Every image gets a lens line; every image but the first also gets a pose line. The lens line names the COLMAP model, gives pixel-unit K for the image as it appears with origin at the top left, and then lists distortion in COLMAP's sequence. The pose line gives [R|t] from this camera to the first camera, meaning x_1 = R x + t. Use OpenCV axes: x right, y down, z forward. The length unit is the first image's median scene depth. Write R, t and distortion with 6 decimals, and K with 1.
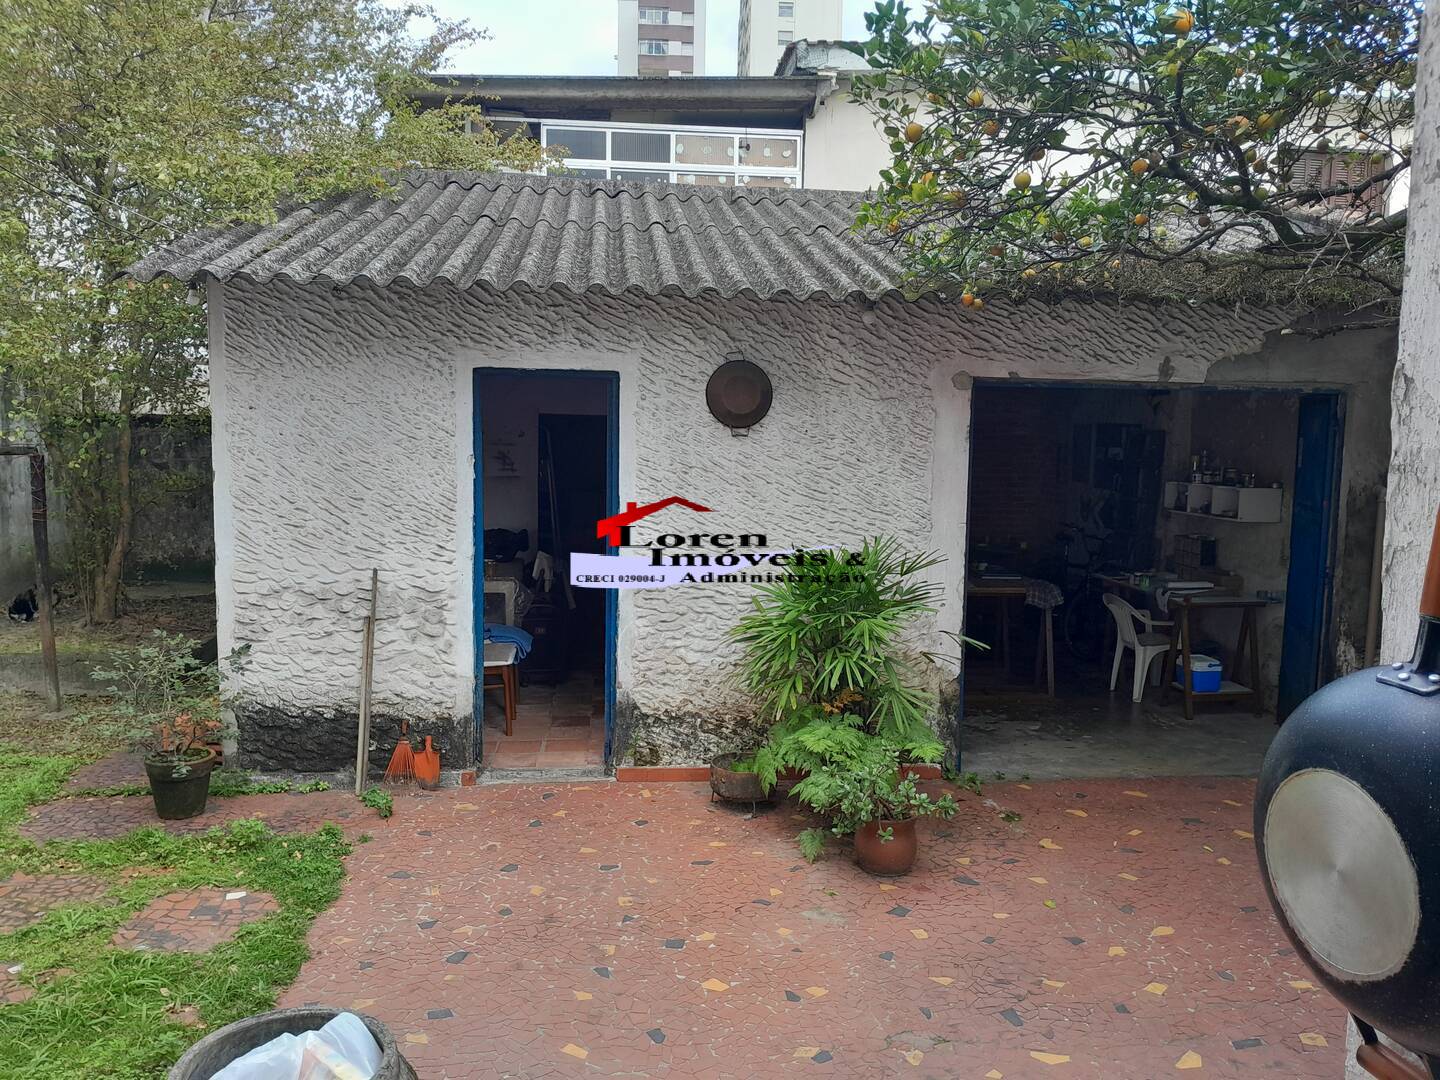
lens RADIAL K [[1107.7, 0, 720.0], [0, 1107.7, 540.0], [0, 0, 1]] dist [0.134421, -0.287776]
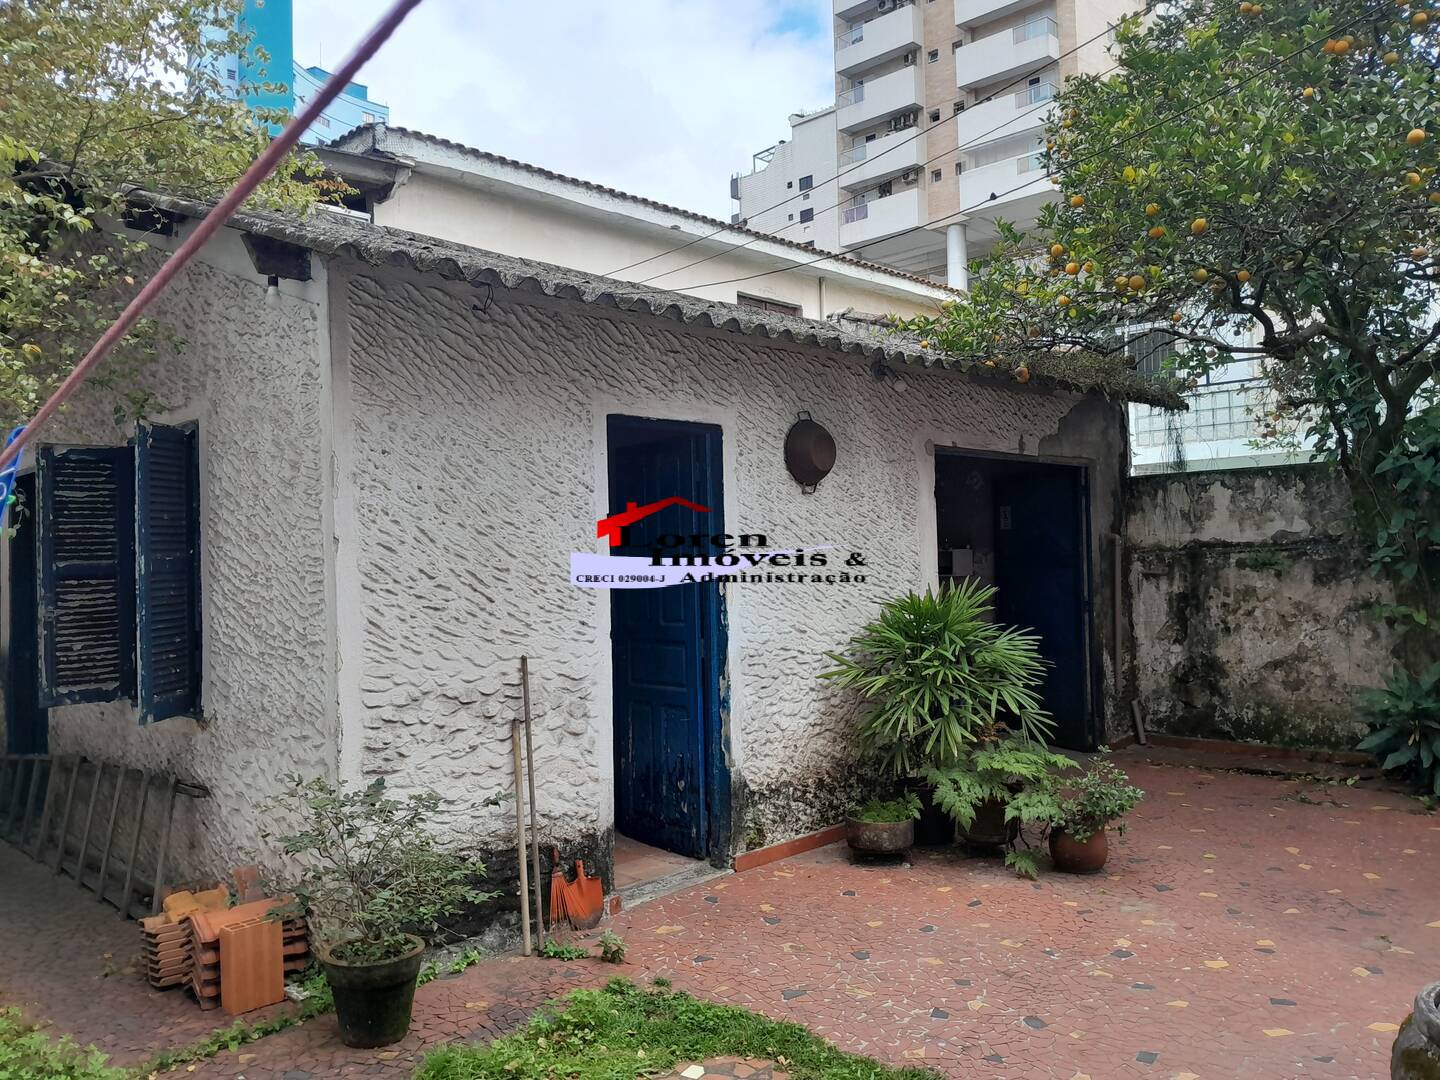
lens RADIAL K [[1107.7, 0, 720.0], [0, 1107.7, 540.0], [0, 0, 1]] dist [0.134421, -0.287776]
pose [[0.758401, -0.025455, 0.651291, -0.715108], [0.101172, 0.991723, -0.079050, 0.020175], [-0.643888, 0.125844, 0.754700, 0.300595]]
